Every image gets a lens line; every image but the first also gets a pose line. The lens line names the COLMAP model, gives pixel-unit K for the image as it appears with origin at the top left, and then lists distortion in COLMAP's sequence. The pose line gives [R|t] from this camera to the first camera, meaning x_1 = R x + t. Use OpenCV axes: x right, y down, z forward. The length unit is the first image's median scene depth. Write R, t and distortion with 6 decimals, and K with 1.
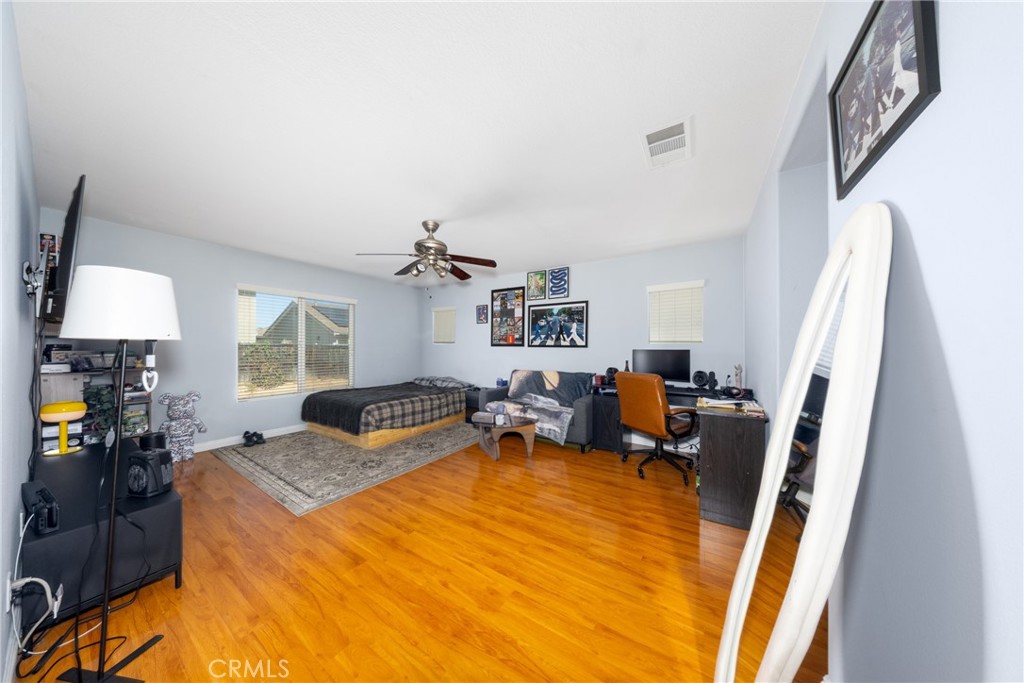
lens RADIAL K [[303.7, 0, 510.1], [0, 303.7, 340.3], [0, 0, 1]] dist [0.001484, -0.000509]
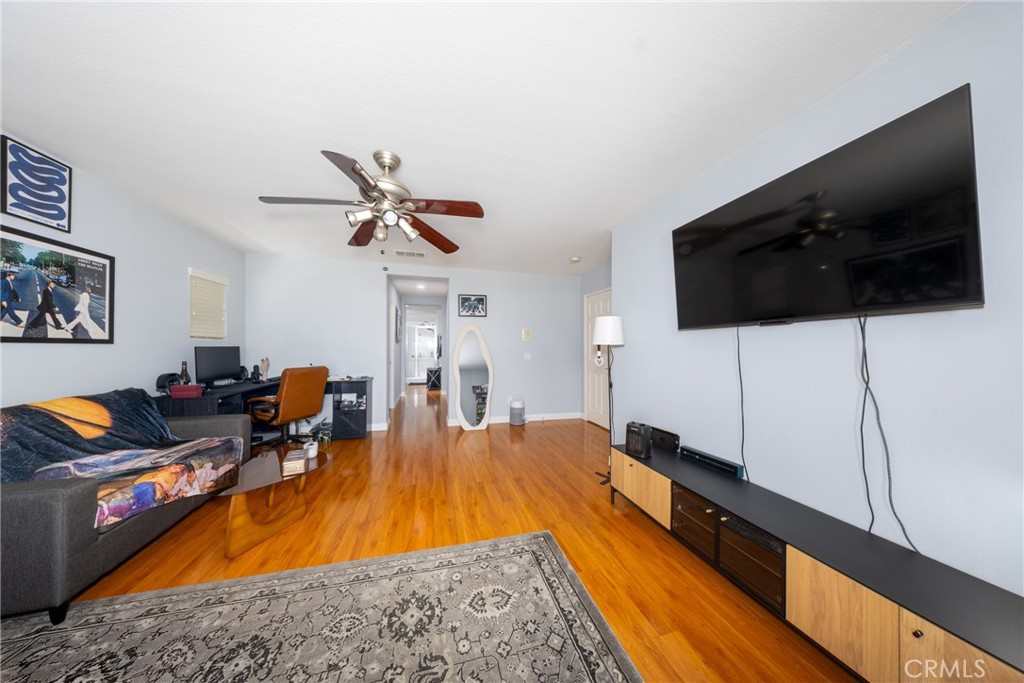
lens RADIAL K [[303.7, 0, 509.8], [0, 303.7, 341.6], [0, 0, 1]] dist [0.001484, -0.000509]
pose [[-0.748885, -0.000577, 0.662700, -0.620729], [-0.027807, 0.999146, -0.030553, 0.016761], [-0.662117, -0.041309, -0.748261, 0.912383]]
